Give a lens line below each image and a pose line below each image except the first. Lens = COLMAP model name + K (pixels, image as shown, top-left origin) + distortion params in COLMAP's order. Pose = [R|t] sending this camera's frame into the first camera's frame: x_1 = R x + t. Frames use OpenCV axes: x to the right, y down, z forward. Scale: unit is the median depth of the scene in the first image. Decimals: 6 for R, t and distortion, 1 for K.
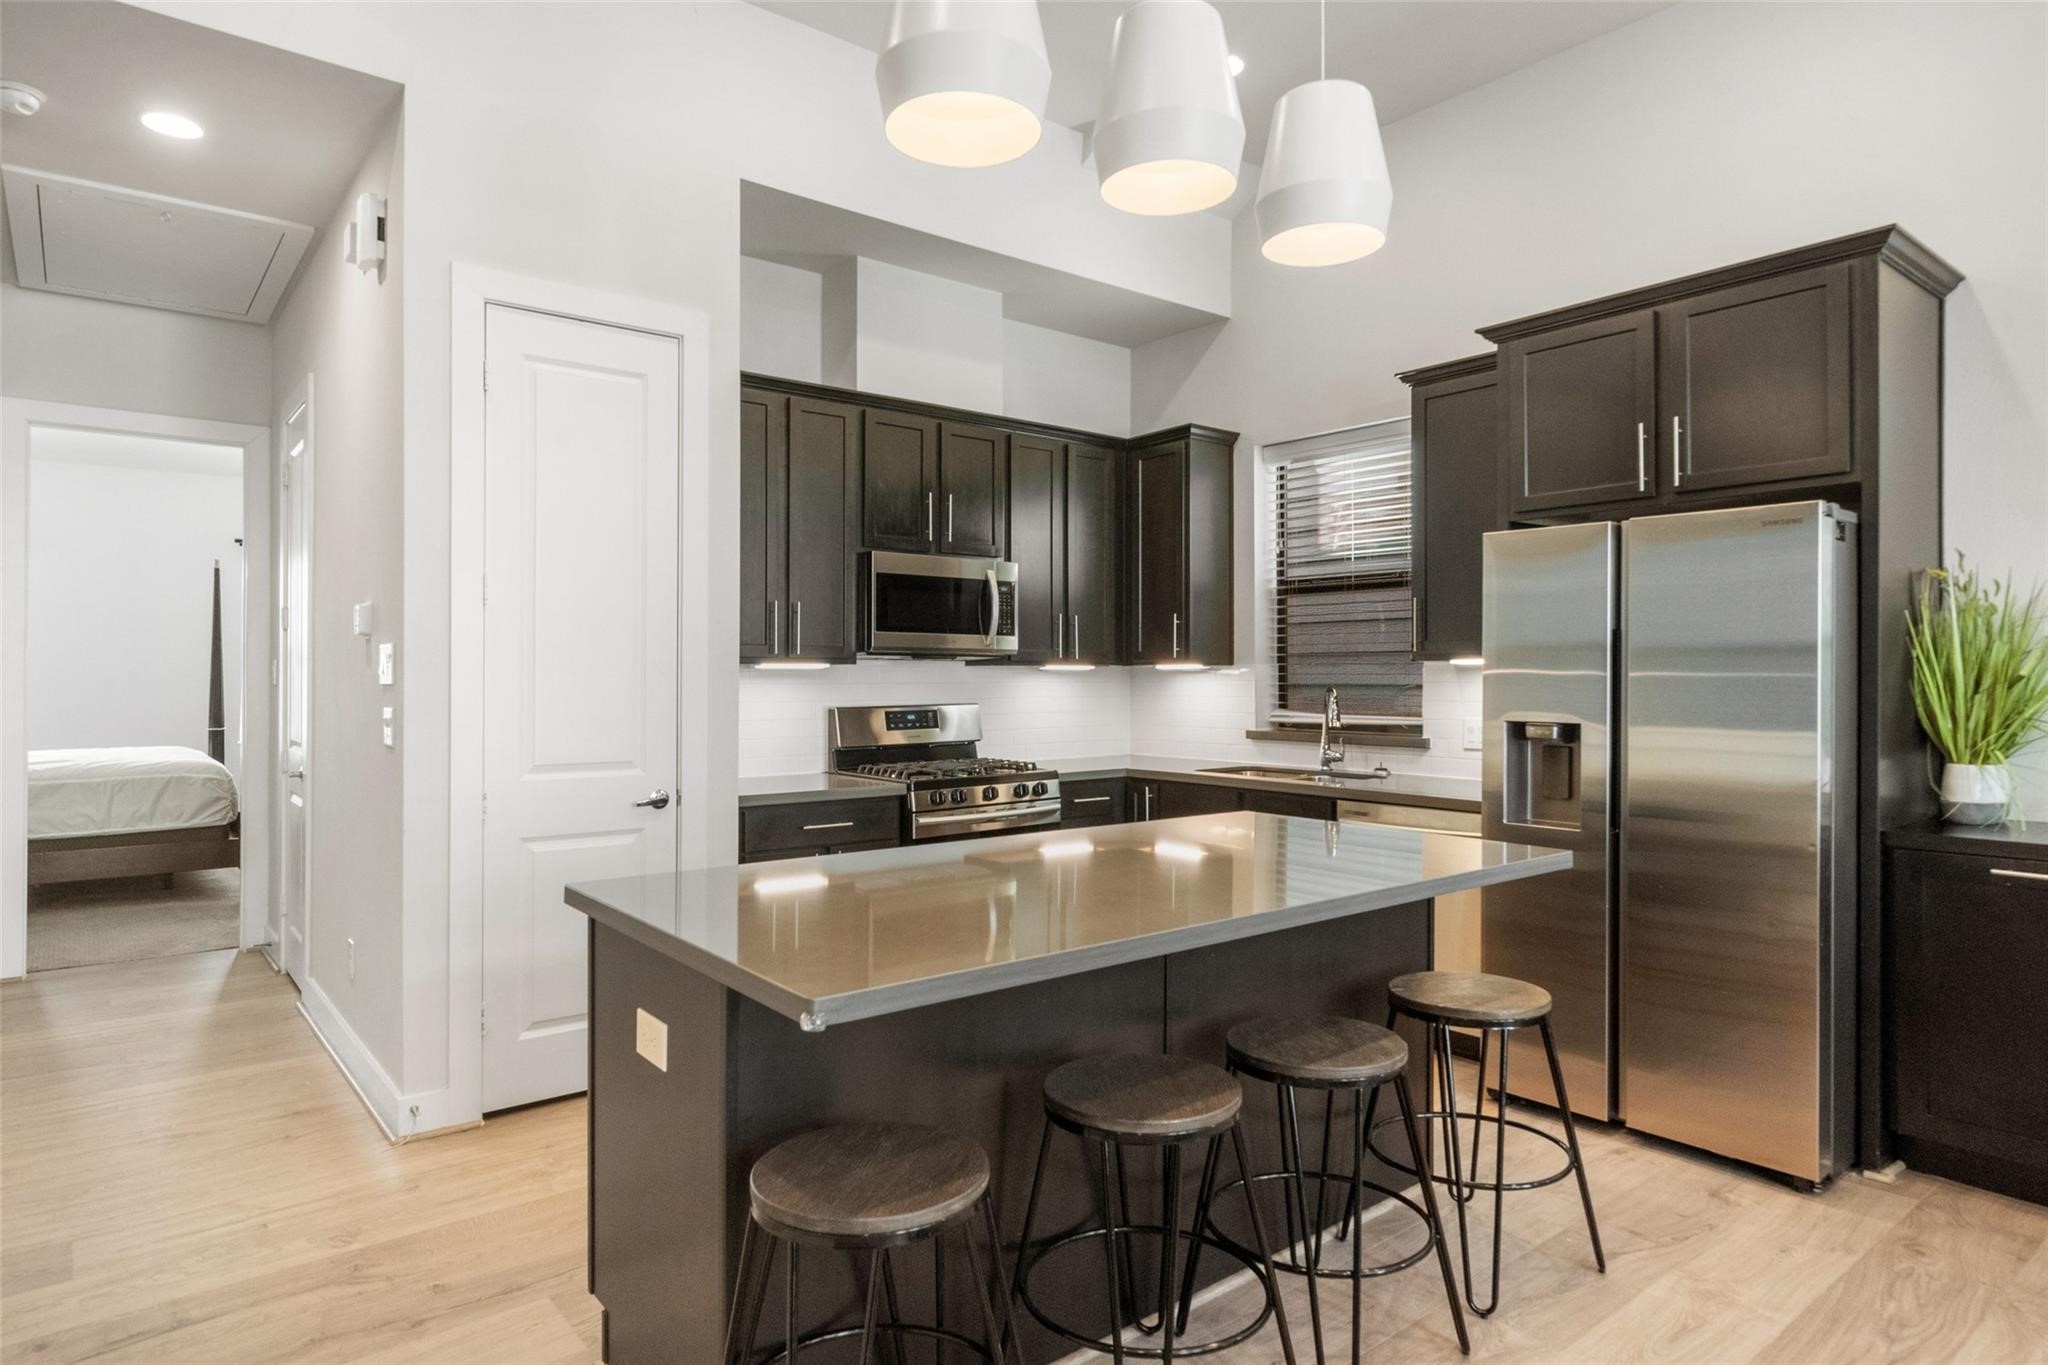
lens RADIAL K [[1150.8, 0, 987.7], [0, 1150.8, 679.9], [0, 0, 1]] dist [-0.009317, 0.000989]
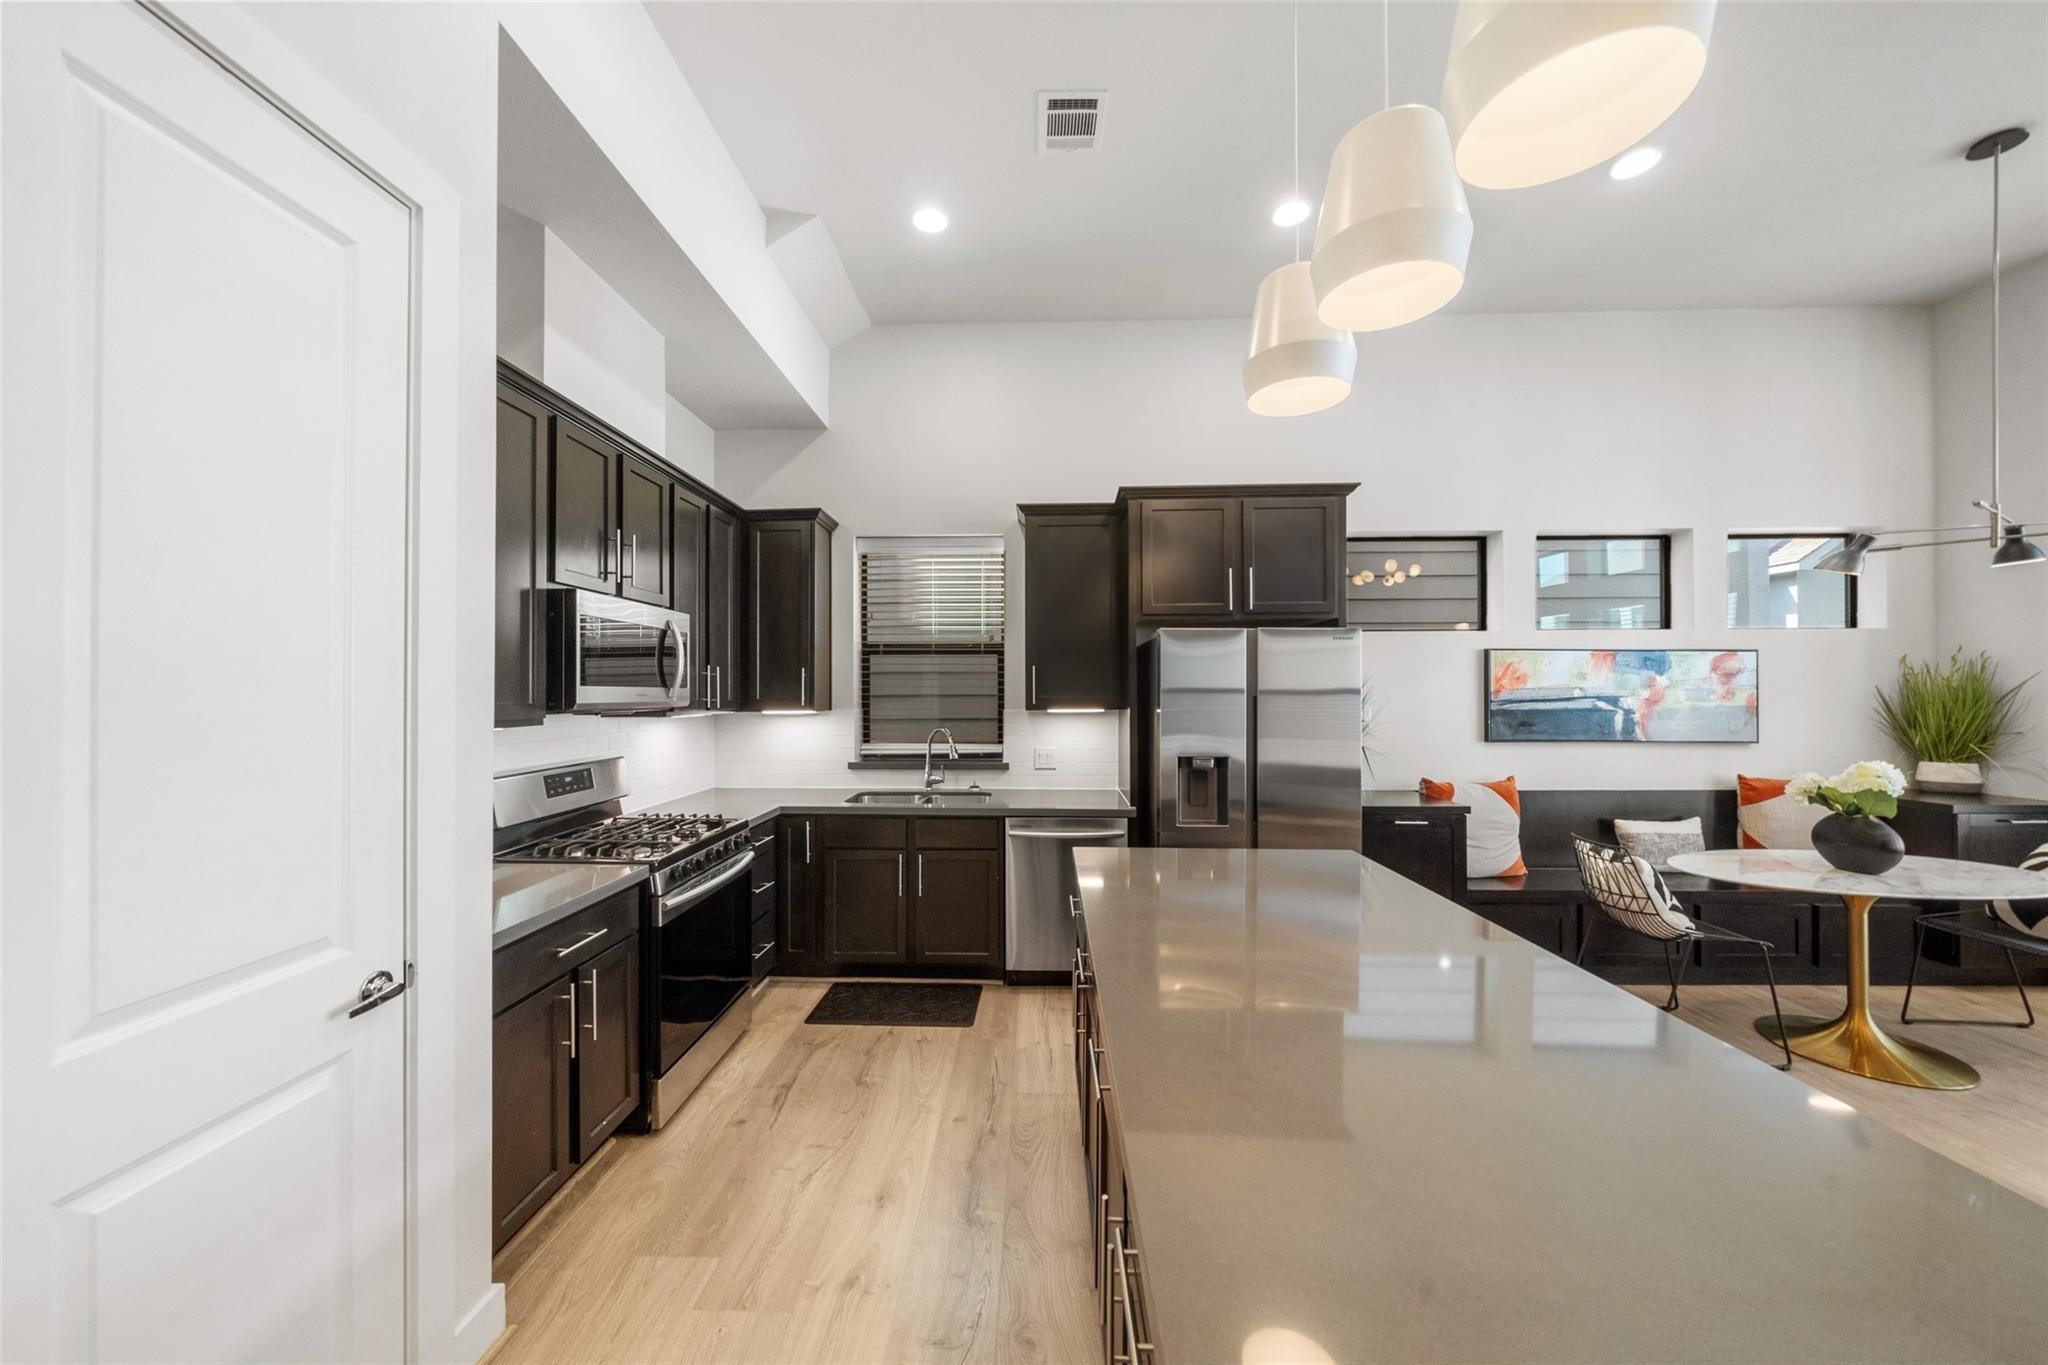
lens RADIAL K [[703.1, 0, 1010.9], [0, 703.1, 692.4], [0, 0, 1]] dist [-0.009380, -0.000397]
pose [[0.642226, -0.002224, 0.766512, -0.267847], [0.005773, 0.999981, -0.001936, -0.032181], [-0.766494, 0.005668, 0.642227, 0.408050]]
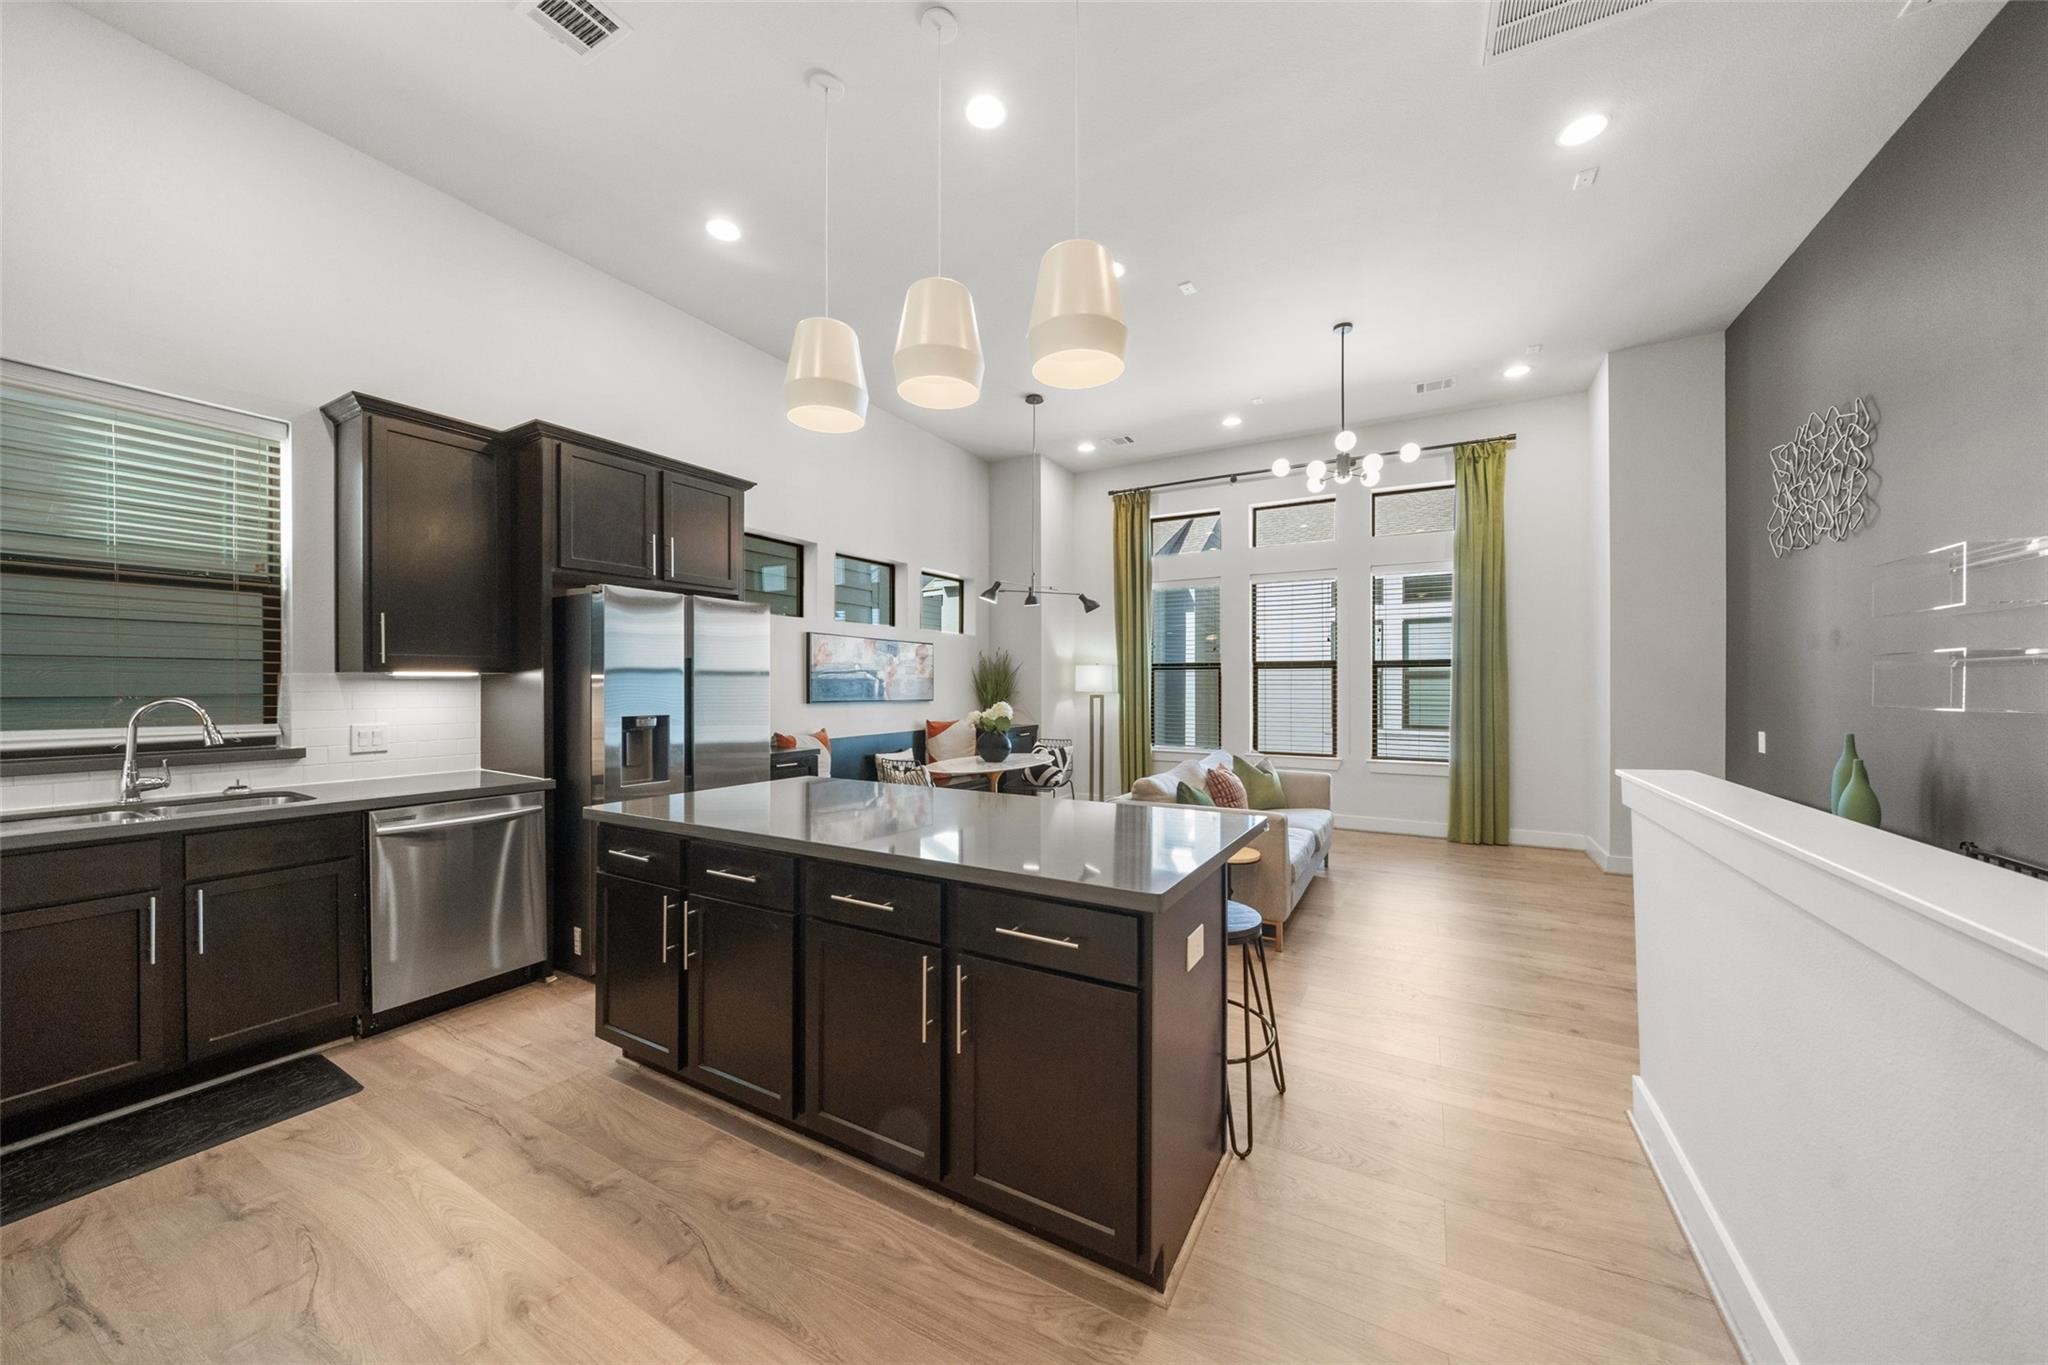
lens RADIAL K [[703.1, 0, 1033.2], [0, 703.1, 694.2], [0, 0, 1]] dist [-0.009380, -0.000397]
pose [[-0.386305, -0.016905, 0.922216, -0.403386], [0.000645, 0.999827, 0.018598, -0.006578], [-0.922371, 0.007780, -0.386228, 0.602913]]
